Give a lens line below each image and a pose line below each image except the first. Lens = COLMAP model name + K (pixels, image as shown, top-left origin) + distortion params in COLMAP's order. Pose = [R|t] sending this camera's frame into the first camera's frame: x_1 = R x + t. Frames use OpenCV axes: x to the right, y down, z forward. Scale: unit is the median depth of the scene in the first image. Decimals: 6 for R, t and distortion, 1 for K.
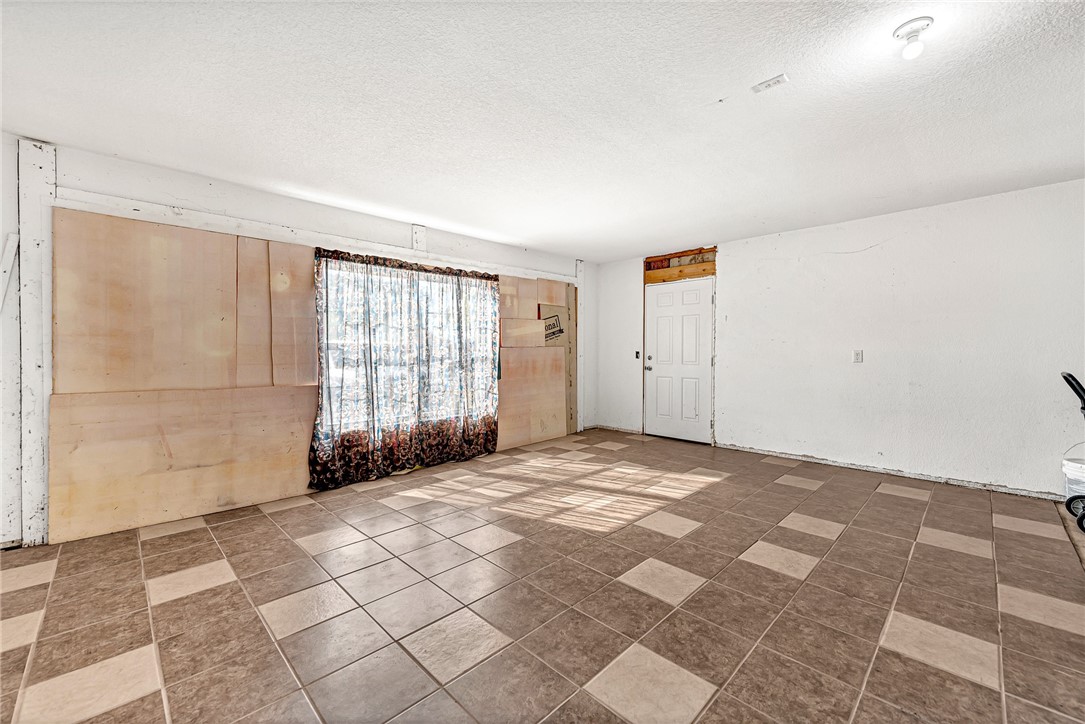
lens RADIAL K [[433.2, 0, 544.1], [0, 433.2, 355.9], [0, 0, 1]] dist [0.013697, -0.003761]
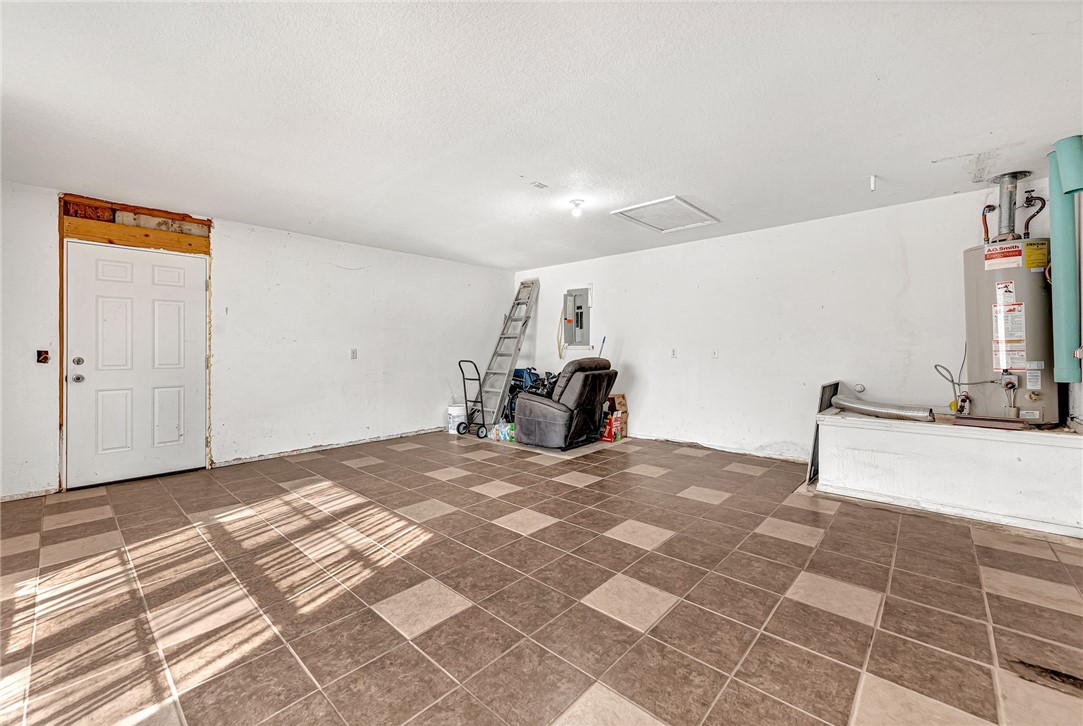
lens RADIAL K [[432.4, 0, 543.9], [0, 432.4, 353.3], [0, 0, 1]] dist [0.013697, -0.003761]
pose [[-0.039034, -0.007719, 0.999208, -0.643157], [0.014820, 0.999856, 0.008303, -0.003388], [-0.999128, 0.015132, -0.038914, 0.609850]]
